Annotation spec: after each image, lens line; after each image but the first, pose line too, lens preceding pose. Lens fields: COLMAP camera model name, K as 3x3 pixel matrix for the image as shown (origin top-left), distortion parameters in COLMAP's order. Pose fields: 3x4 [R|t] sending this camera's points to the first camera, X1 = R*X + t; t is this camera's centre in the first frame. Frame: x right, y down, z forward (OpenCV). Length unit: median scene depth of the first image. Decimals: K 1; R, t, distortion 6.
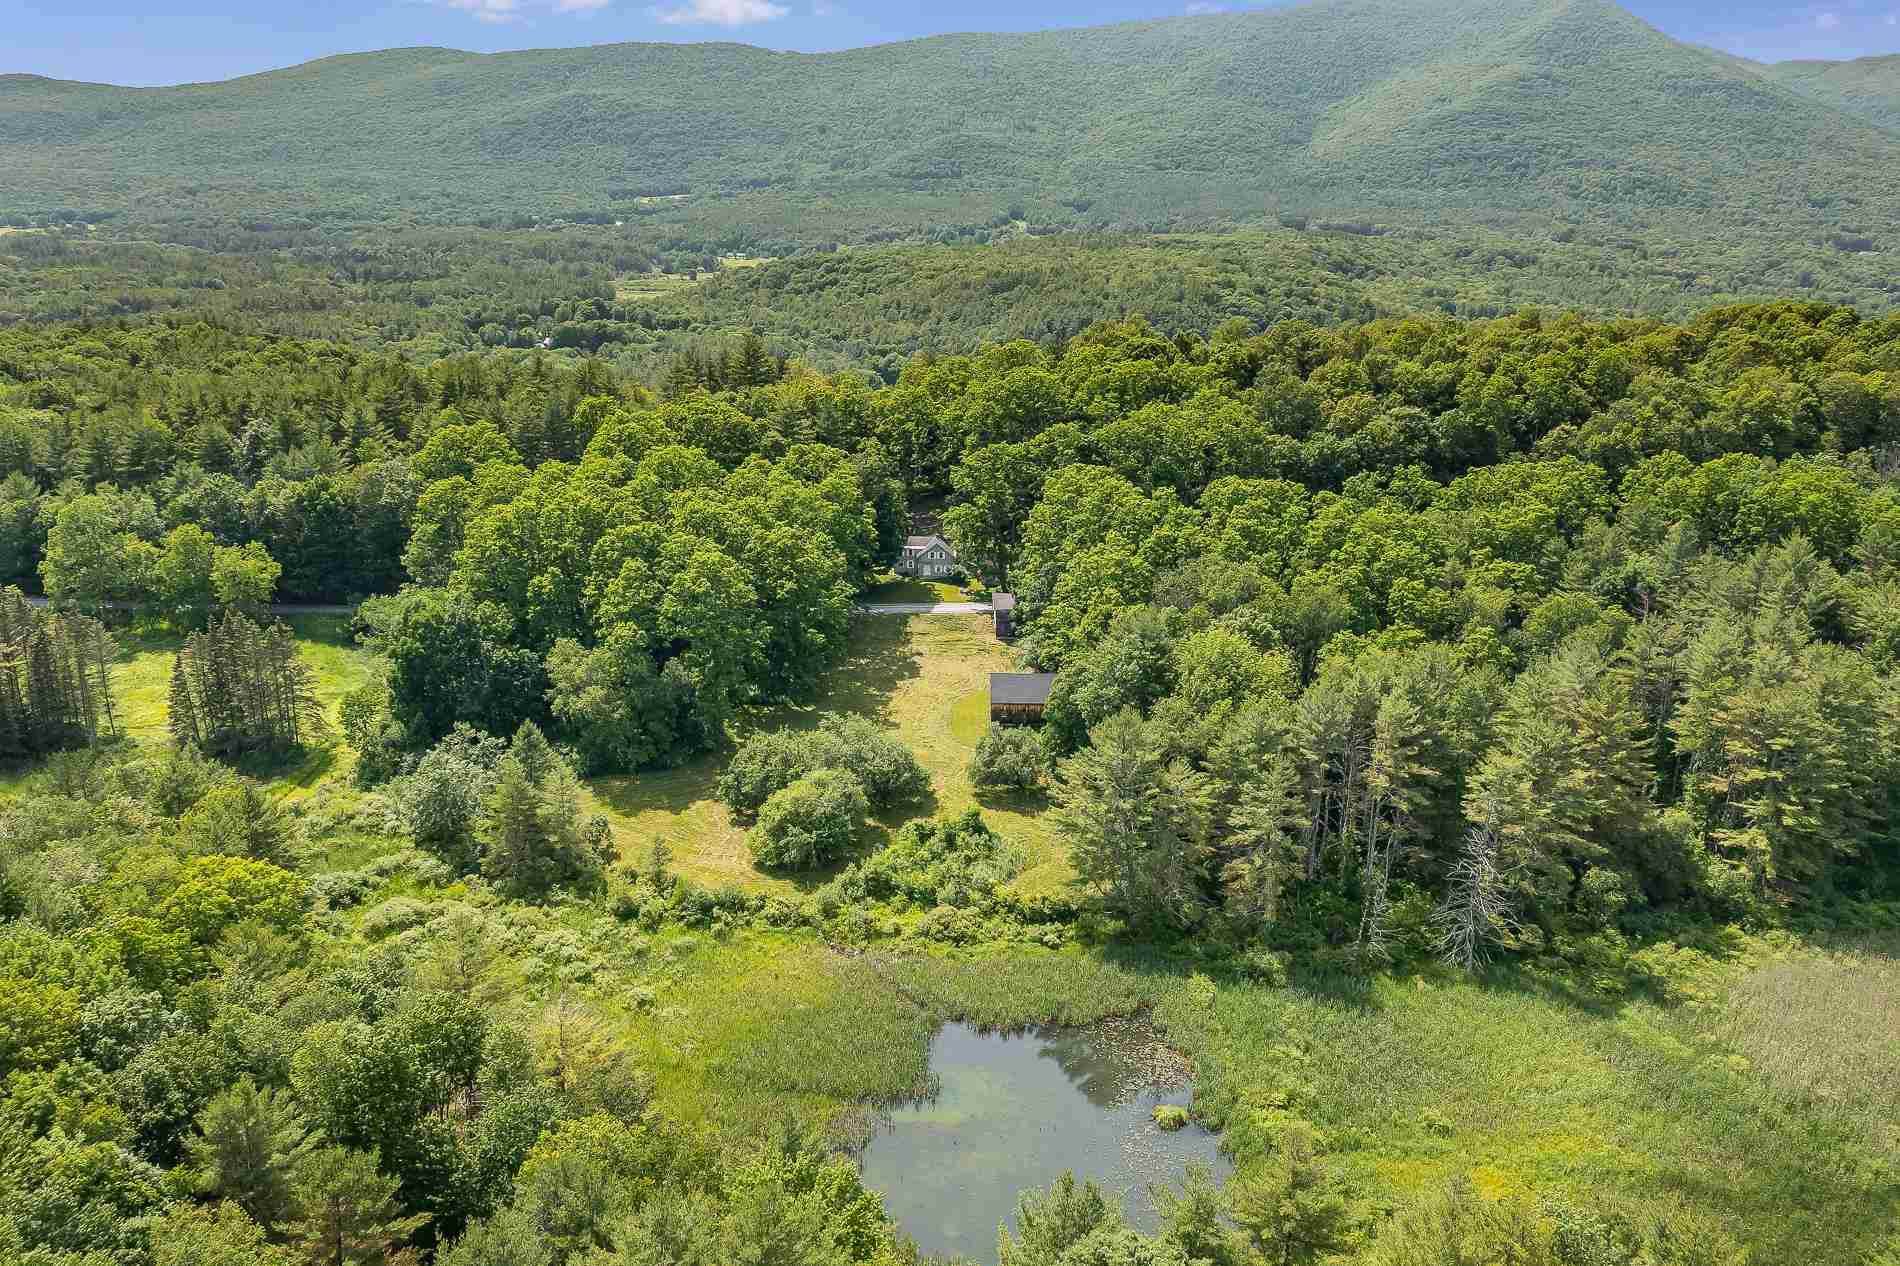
lens RADIAL K [[1518.6, 0, 950.0], [0, 1518.6, 633.0], [0, 0, 1]] dist [-0.004610, 0.006523]
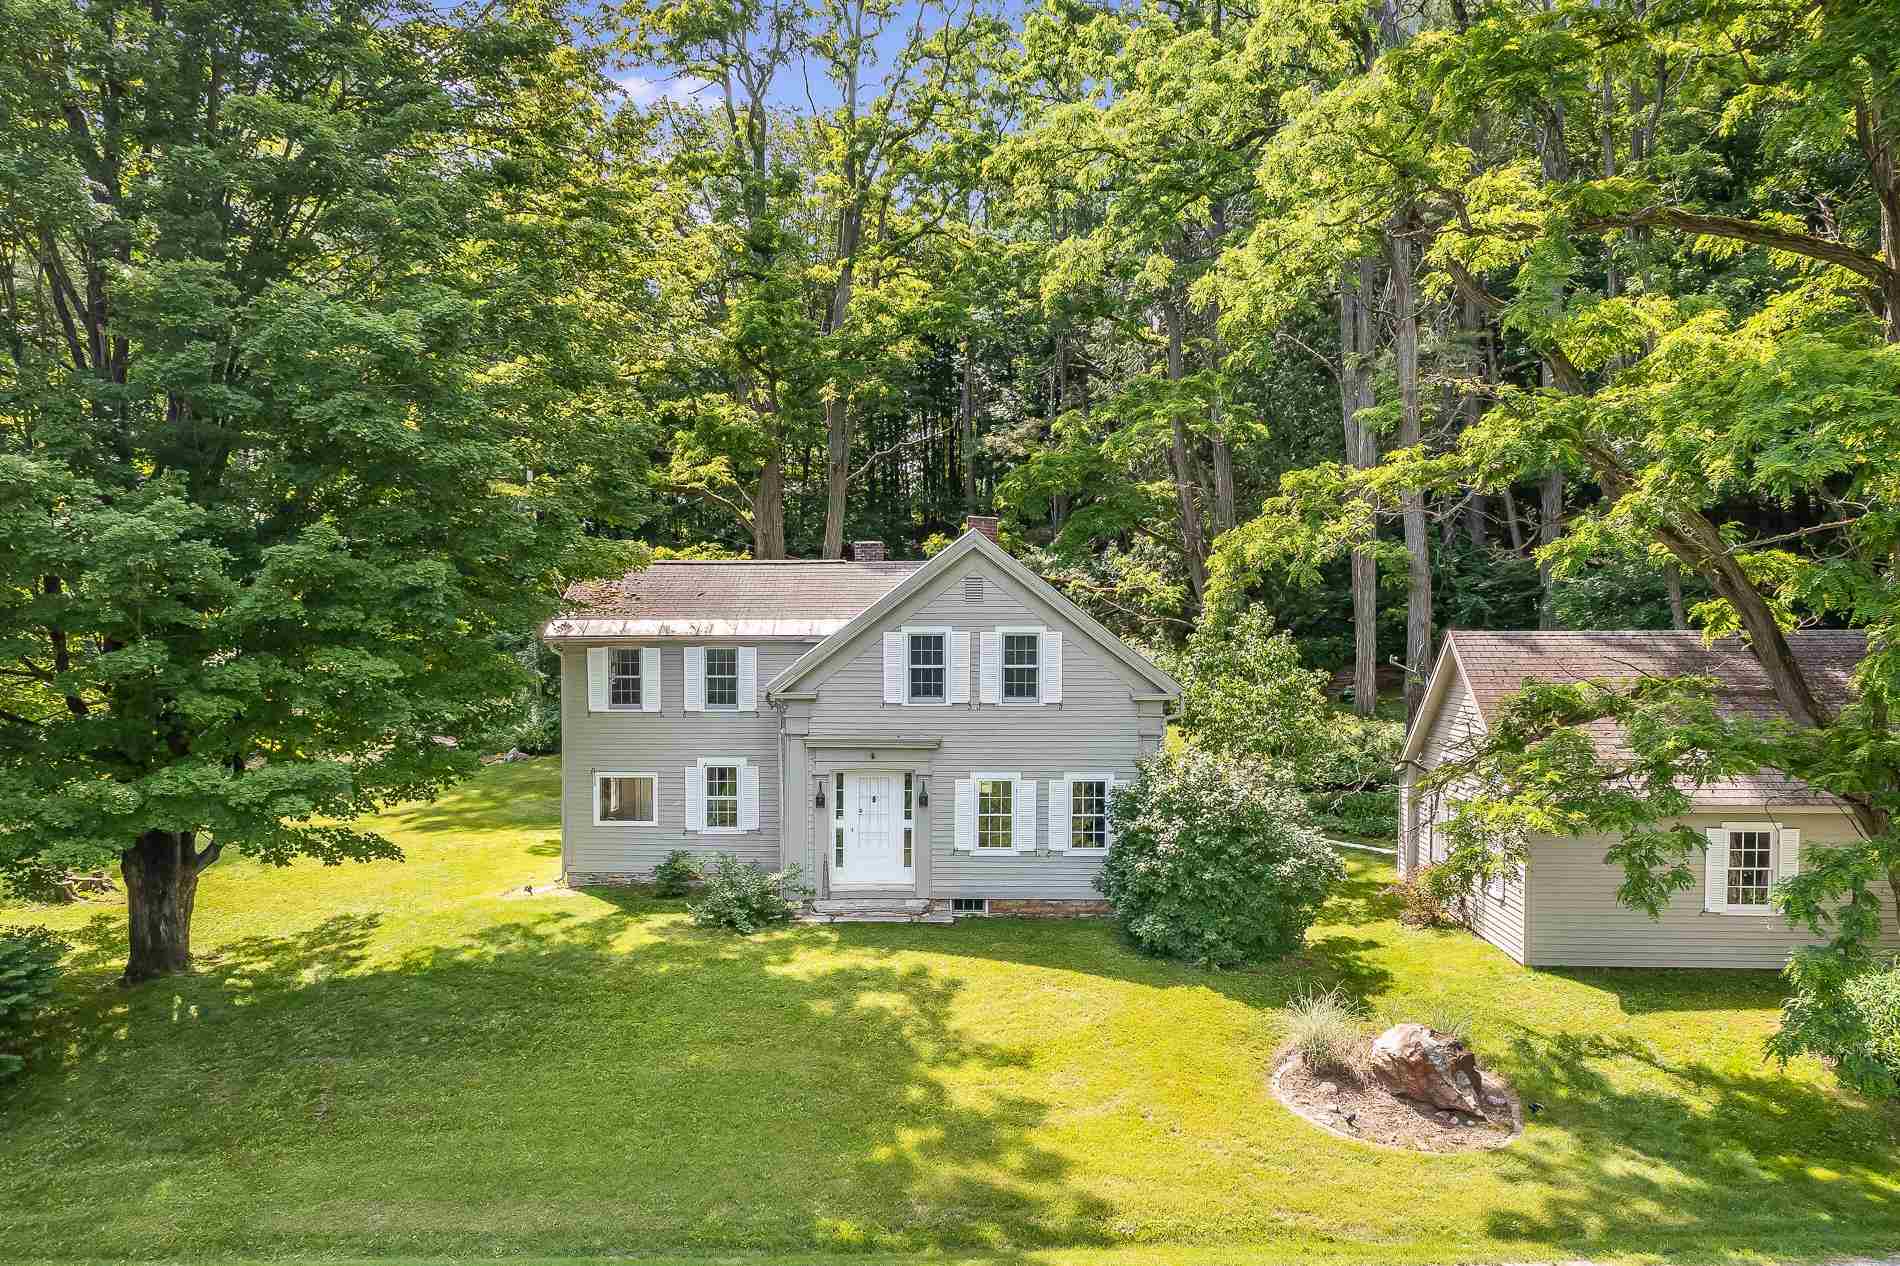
lens RADIAL K [[1484.2, 0, 978.1], [0, 1484.2, 713.3], [0, 0, 1]] dist [0.007352, 0.003005]
pose [[0.999890, -0.014177, -0.004248, -0.009662], [0.012636, 0.967244, -0.253532, -0.029804], [0.007703, 0.253451, 0.967318, 1.074392]]
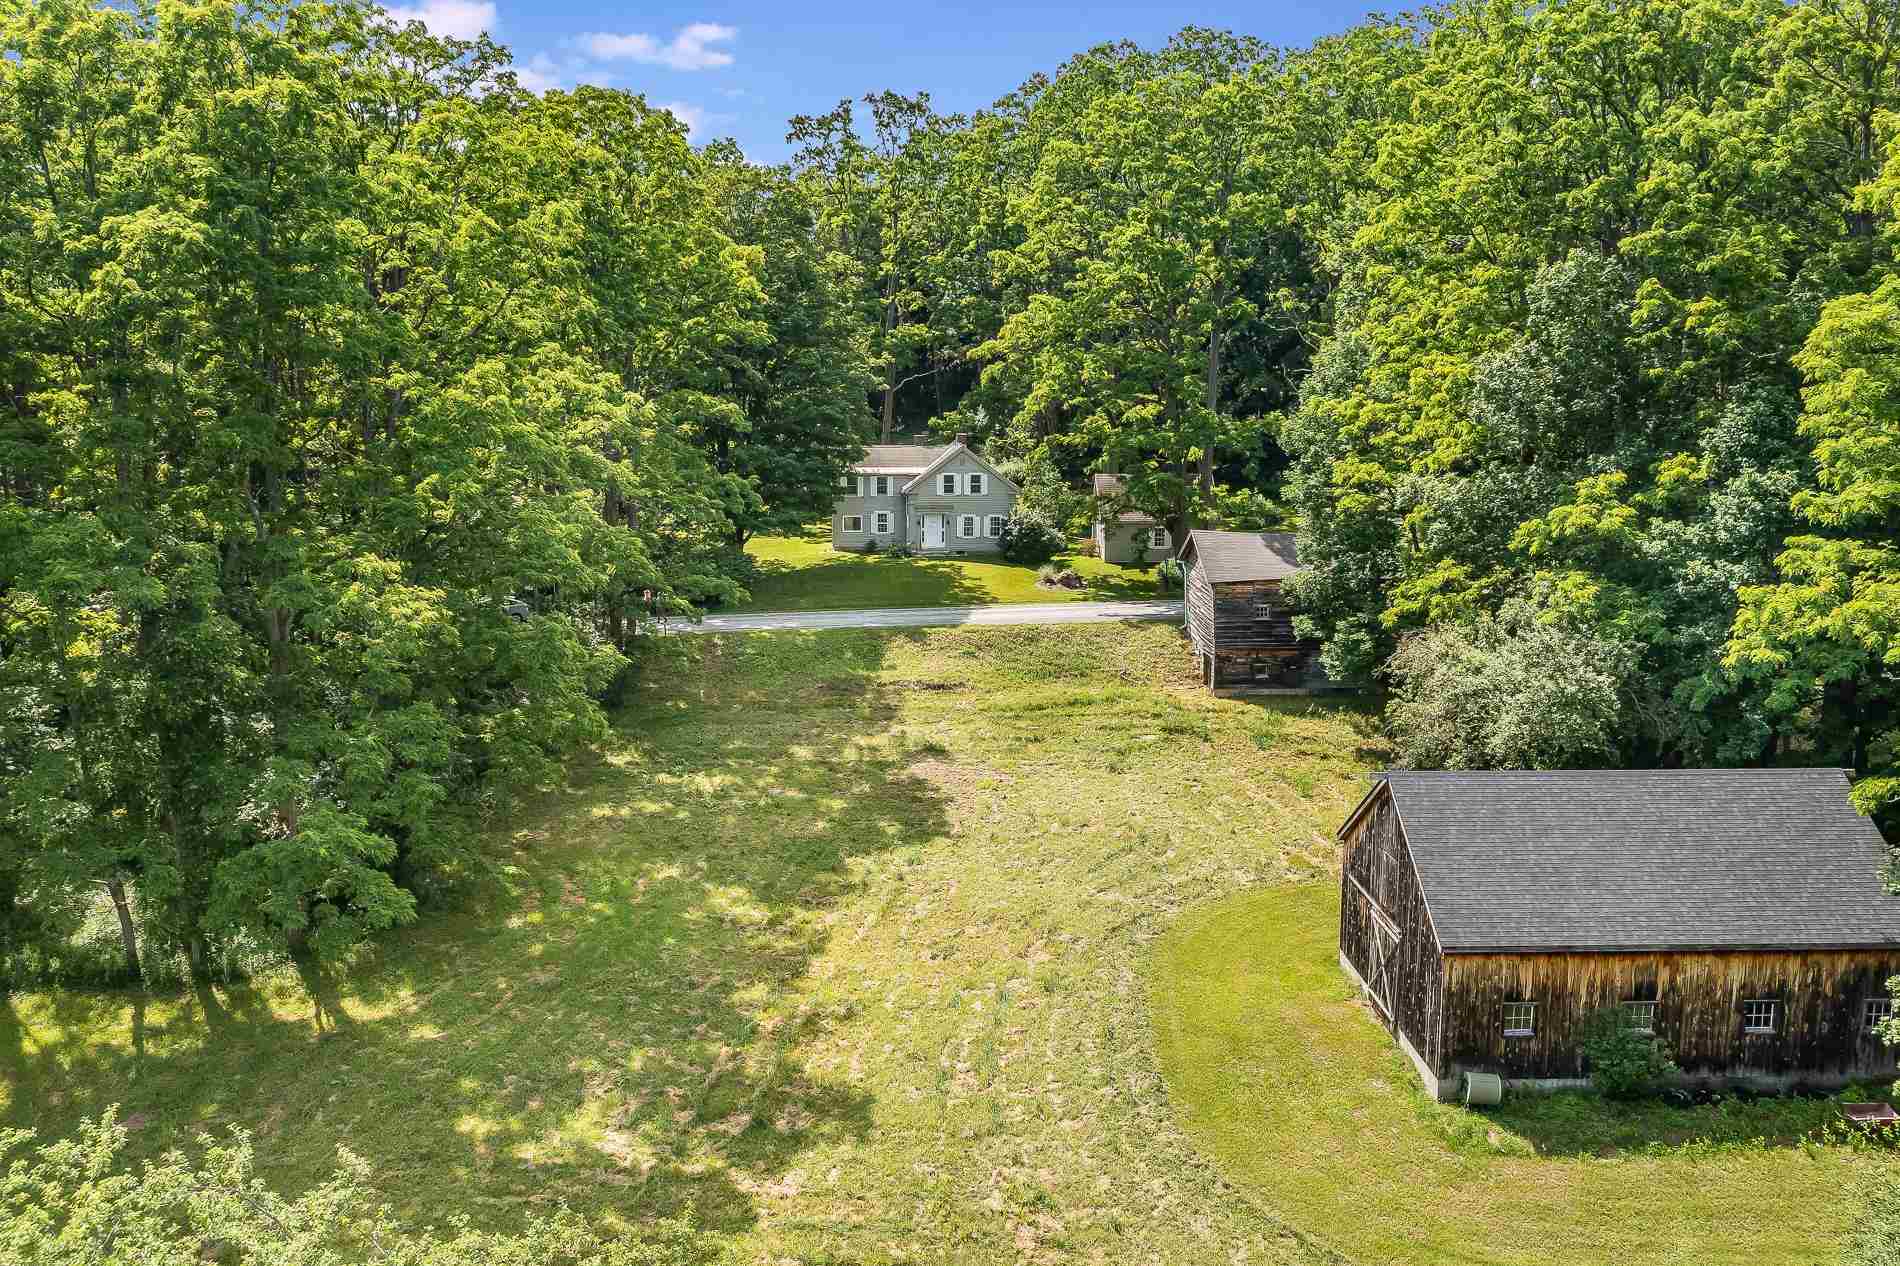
lens RADIAL K [[1518.6, 0, 950.0], [0, 1518.6, 633.0], [0, 0, 1]] dist [-0.004610, 0.006523]
pose [[0.999156, -0.021696, 0.034868, -0.027831], [0.026513, 0.989186, -0.144249, 0.032918], [-0.031361, 0.145051, 0.988927, 0.800218]]
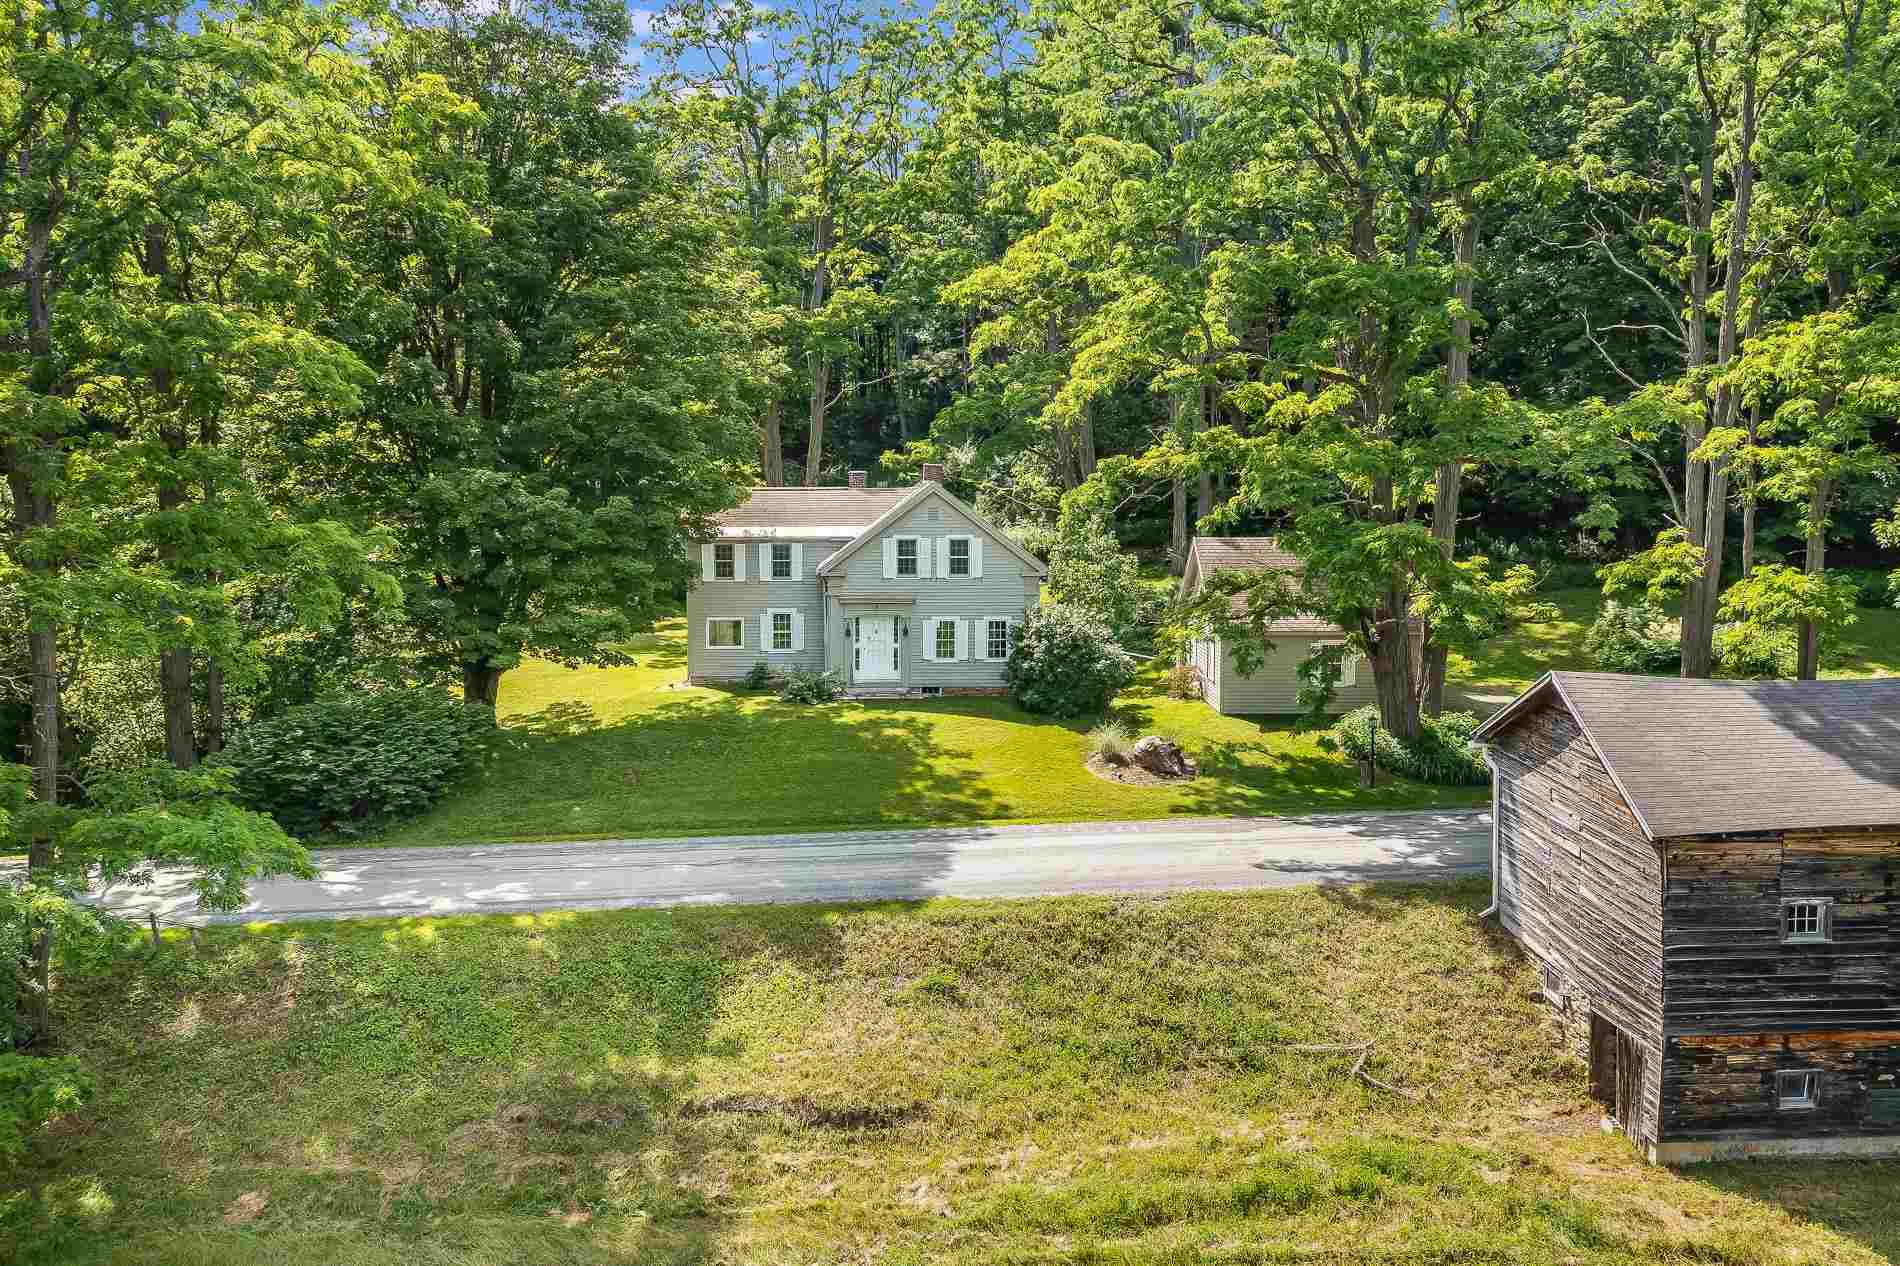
lens RADIAL K [[1501.0, 0, 950.0], [0, 1501.0, 633.0], [0, 0, 1]] dist [-0.005902, 0.001152]
pose [[0.998745, -0.021241, 0.045367, -0.017273], [0.029816, 0.979820, -0.197645, -0.012027], [-0.040254, 0.198750, 0.979223, 0.988061]]
